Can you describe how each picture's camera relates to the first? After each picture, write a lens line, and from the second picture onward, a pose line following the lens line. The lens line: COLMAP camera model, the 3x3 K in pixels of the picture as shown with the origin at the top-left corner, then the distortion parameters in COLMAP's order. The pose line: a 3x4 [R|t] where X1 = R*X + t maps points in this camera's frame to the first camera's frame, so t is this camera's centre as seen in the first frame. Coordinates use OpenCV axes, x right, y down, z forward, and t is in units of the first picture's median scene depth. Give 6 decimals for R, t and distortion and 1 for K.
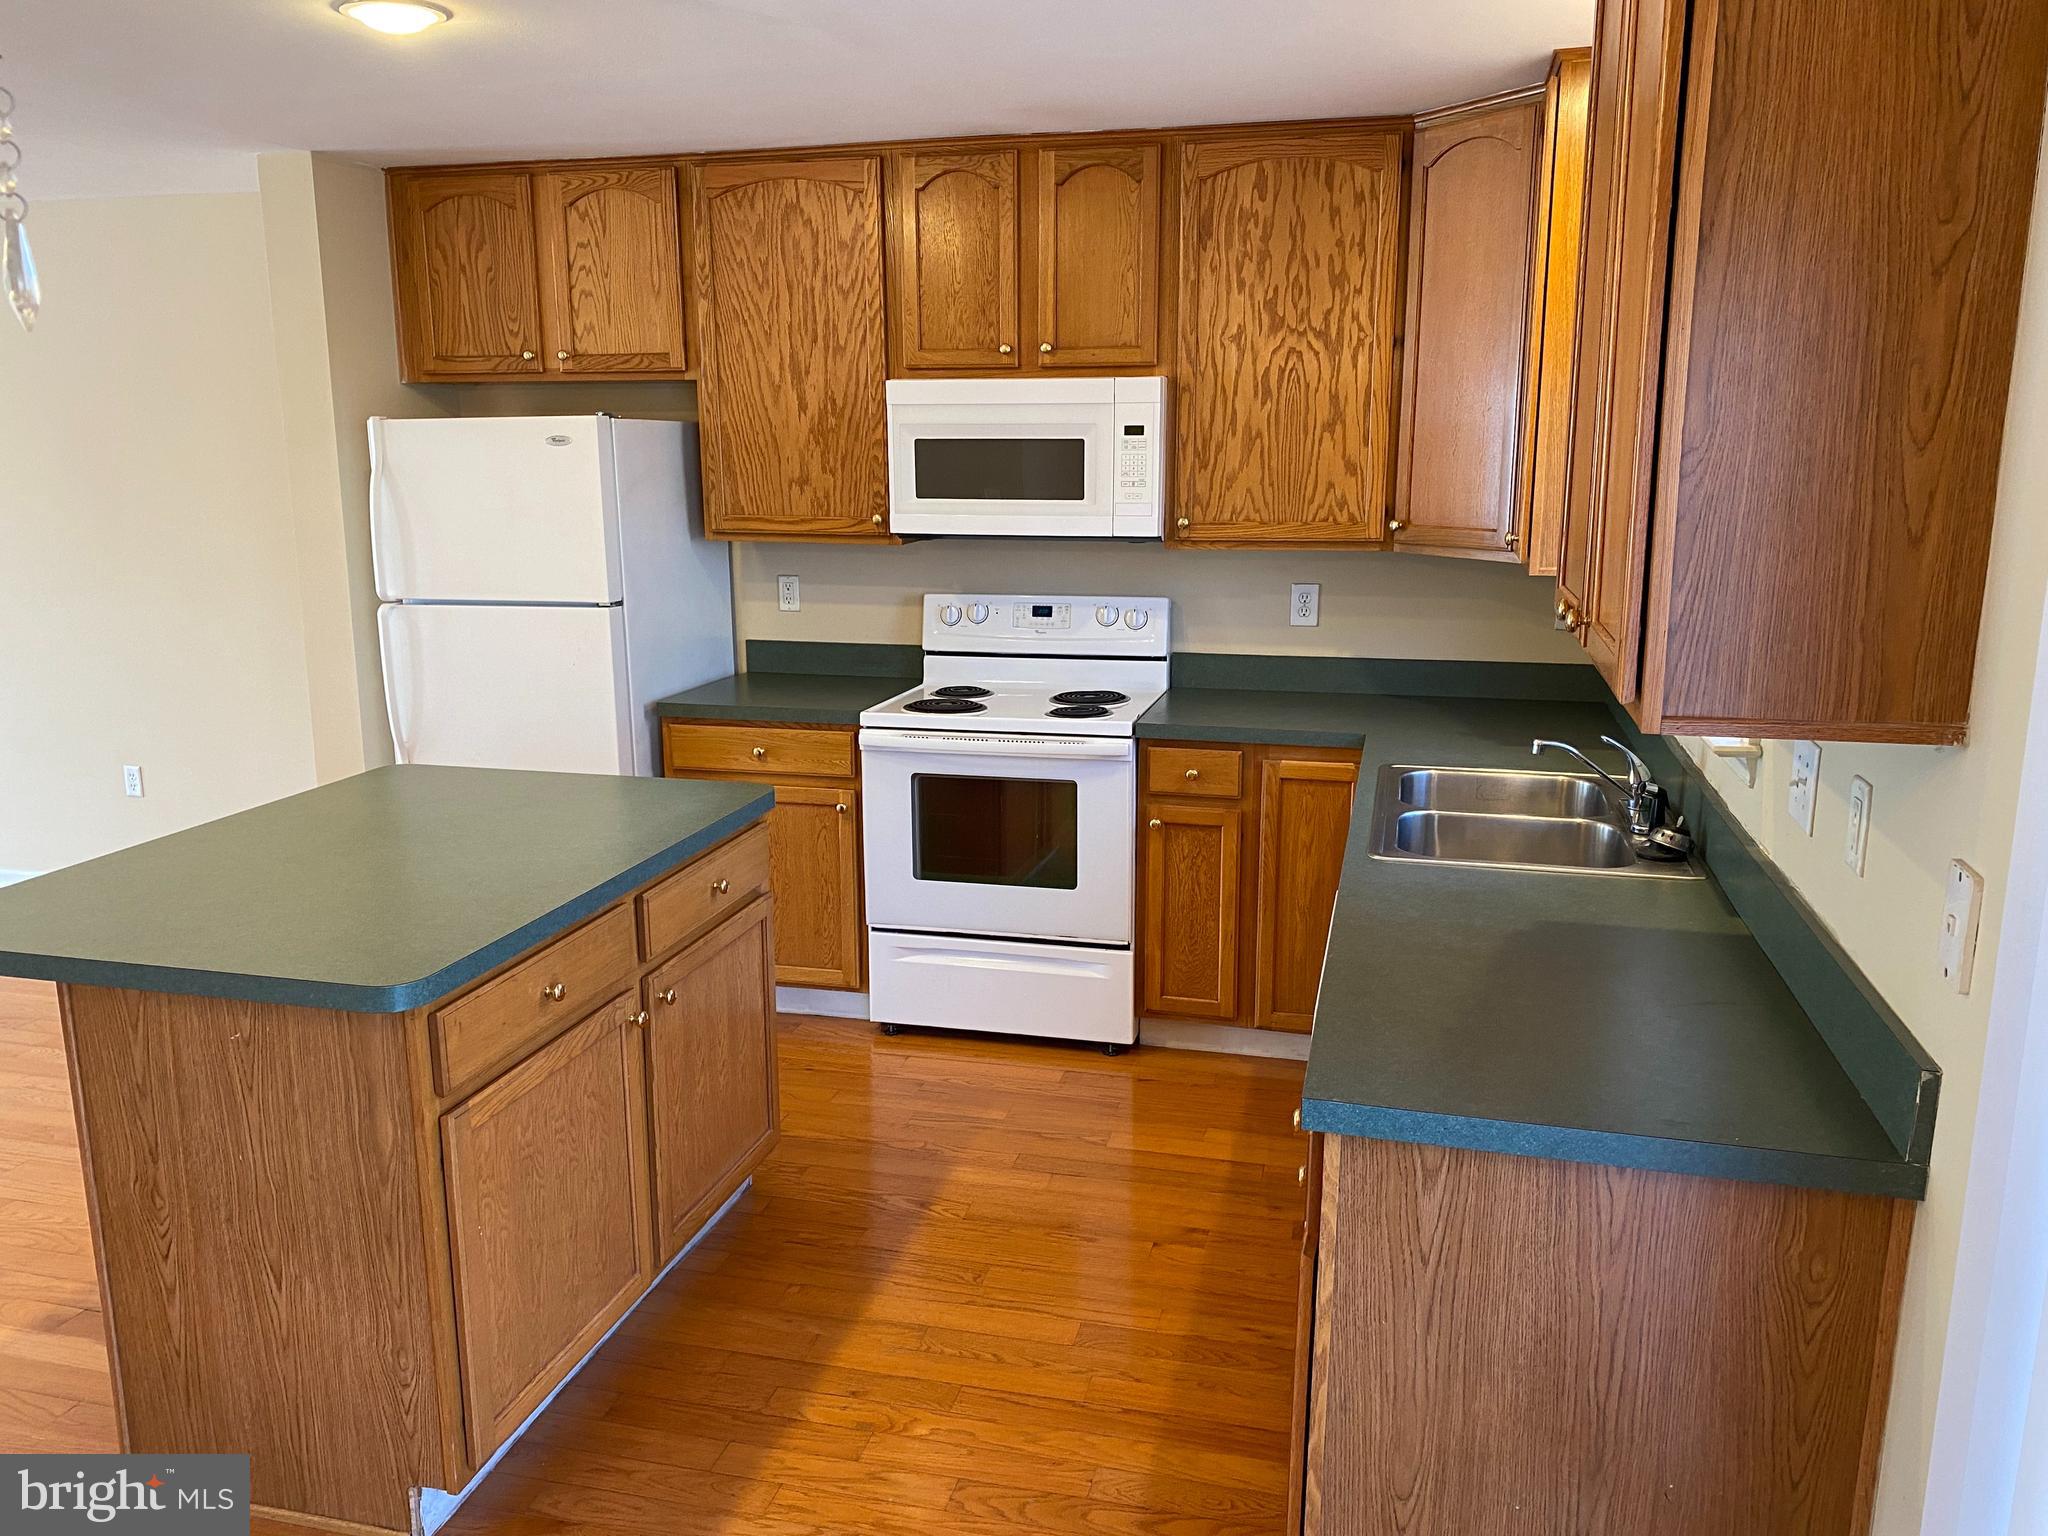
lens RADIAL K [[1549.9, 0, 1020.7], [0, 1549.9, 774.3], [0, 0, 1]] dist [0.014987, -0.005512]
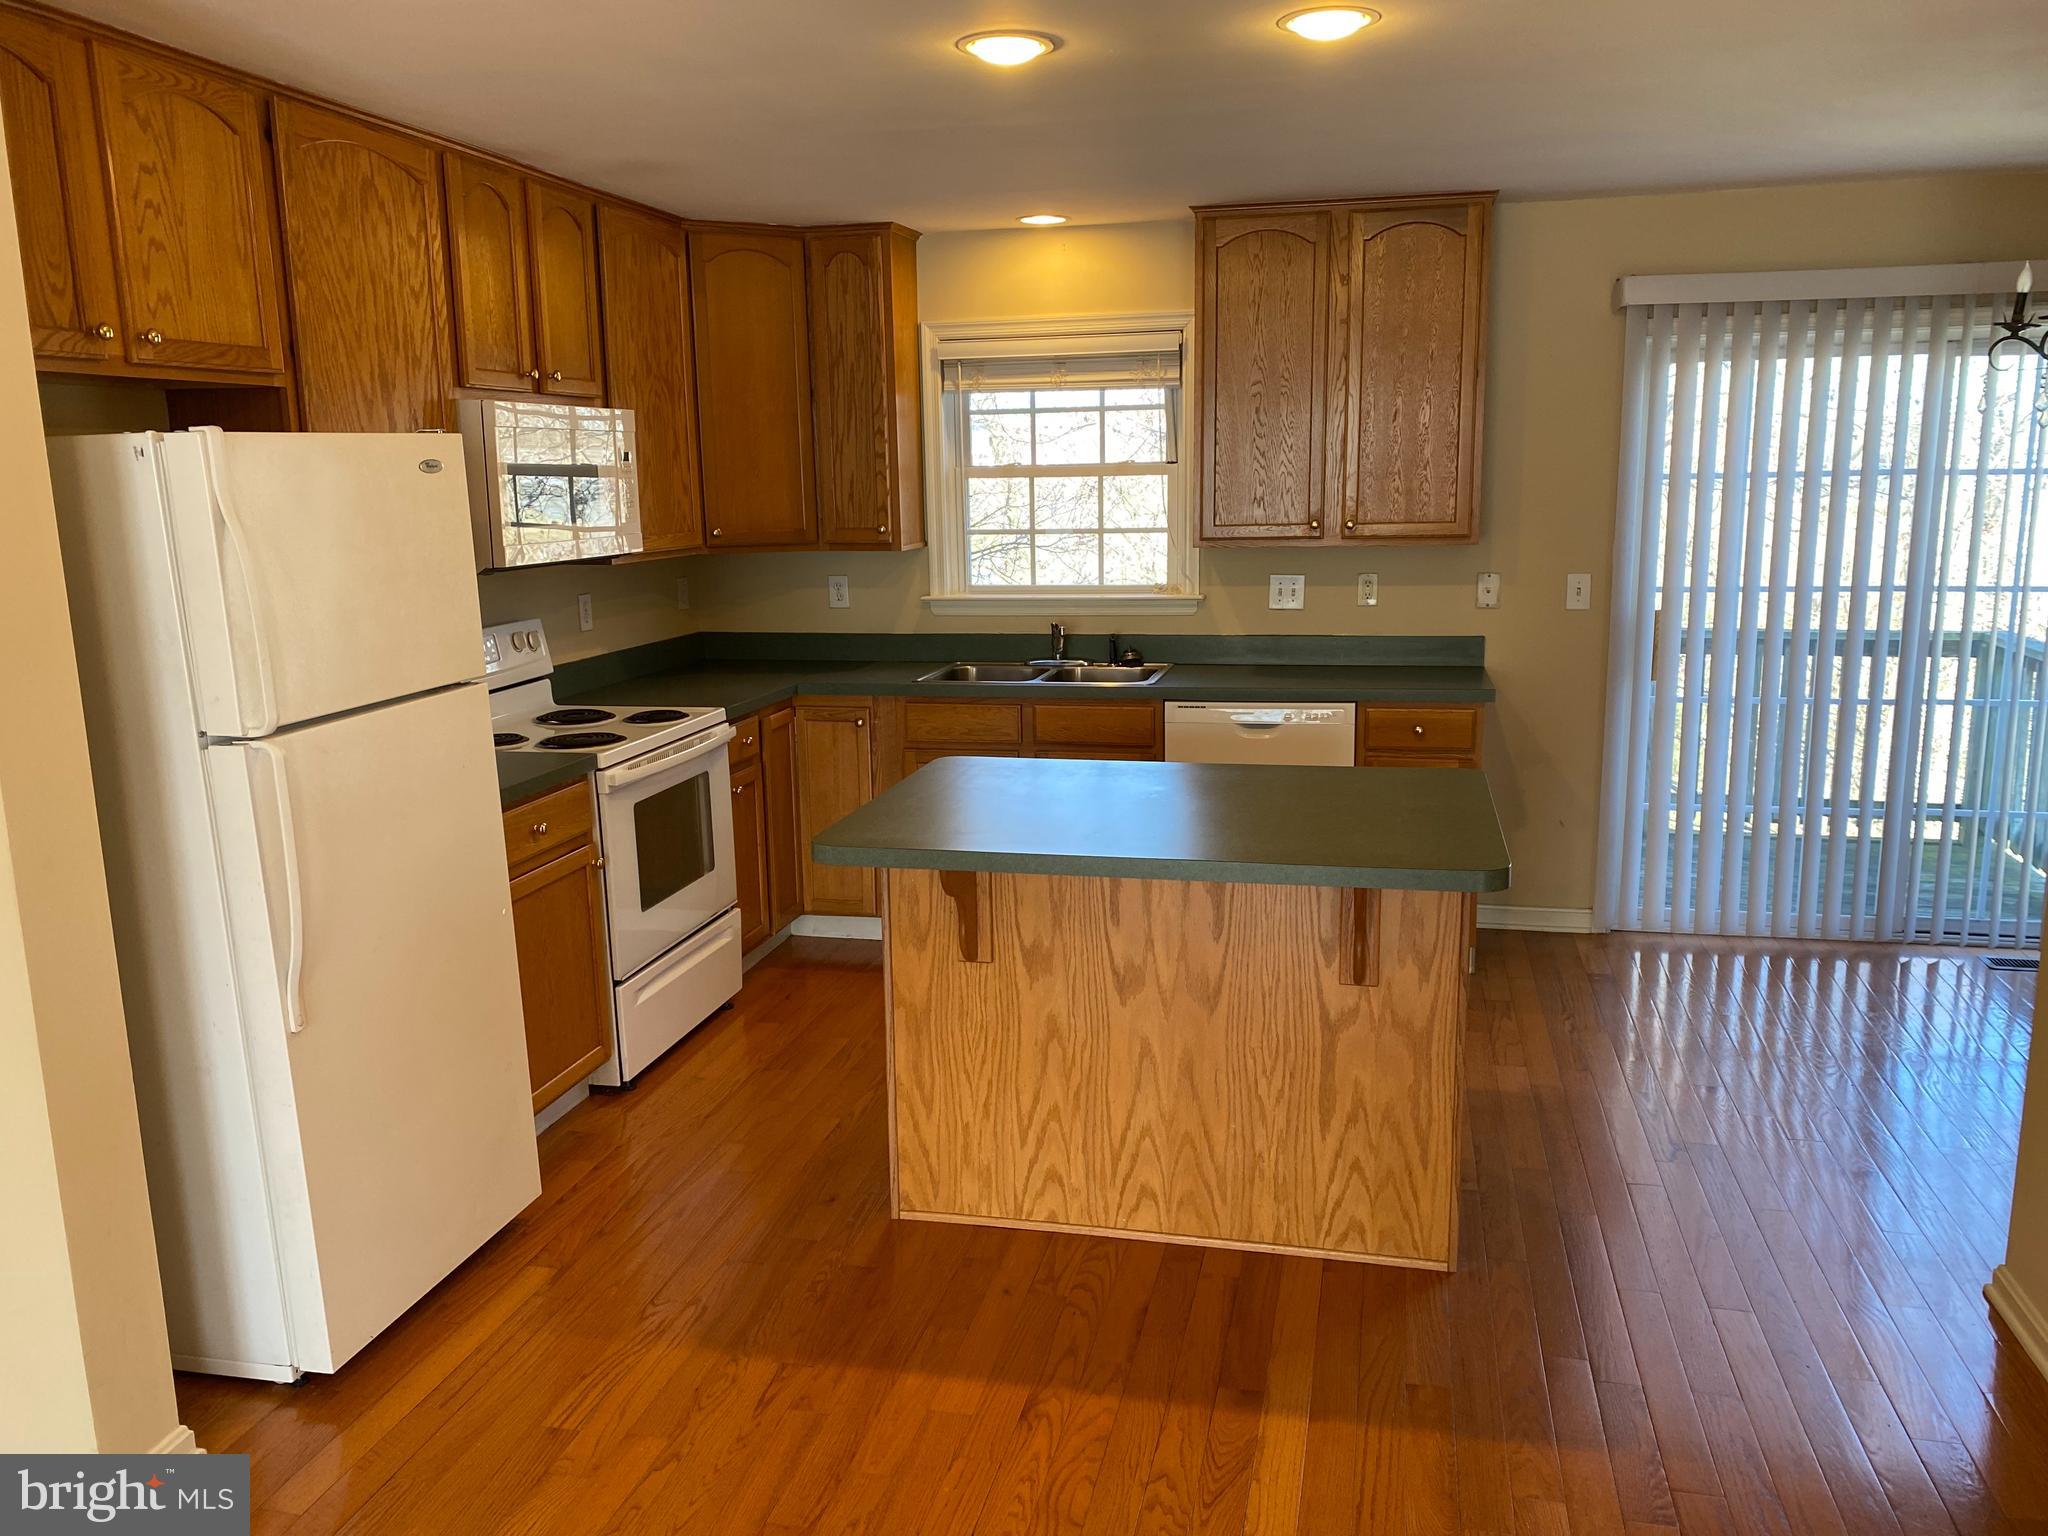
lens RADIAL K [[1577.1, 0, 1055.4], [0, 1577.1, 773.7], [0, 0, 1]] dist [0.022552, -0.001607]
pose [[-0.039171, -0.190148, 0.980974, -1.070516], [0.227546, 0.954236, 0.194052, -0.154114], [-0.972979, 0.230818, 0.005889, 0.739038]]
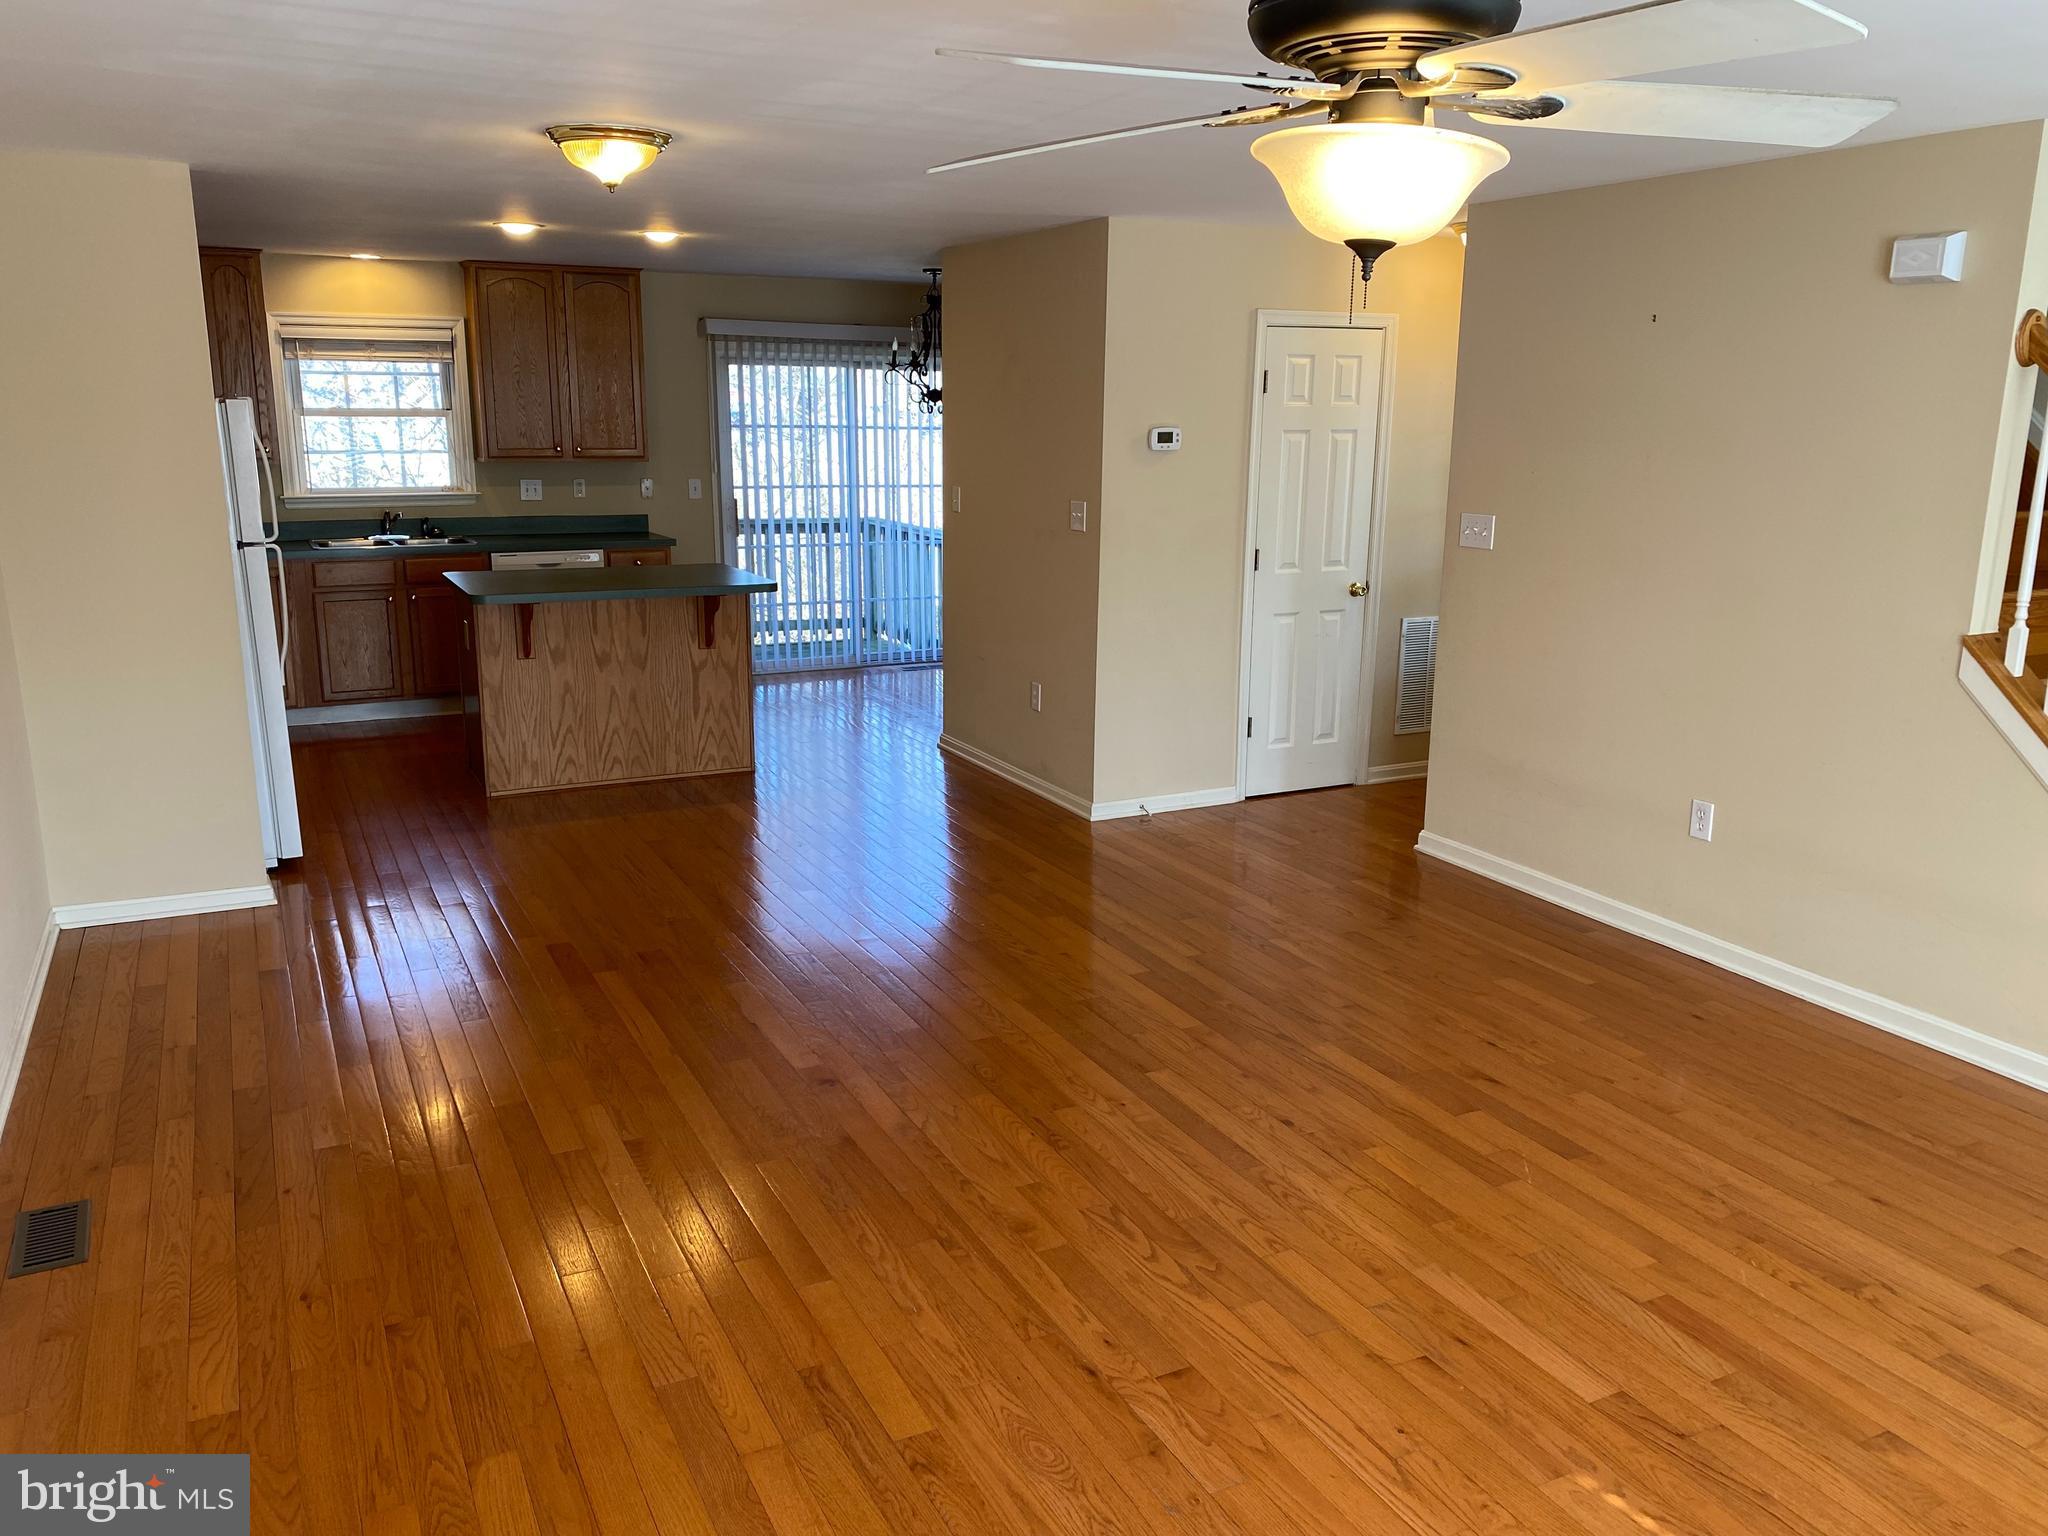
lens RADIAL K [[1572.6, 0, 1034.6], [0, 1572.6, 763.5], [0, 0, 1]] dist [0.005781, -0.006905]
pose [[-0.663612, -0.179014, 0.726343, -1.882235], [0.144748, 0.921870, 0.359450, -0.334545], [-0.733940, 0.343672, -0.585851, 1.424191]]
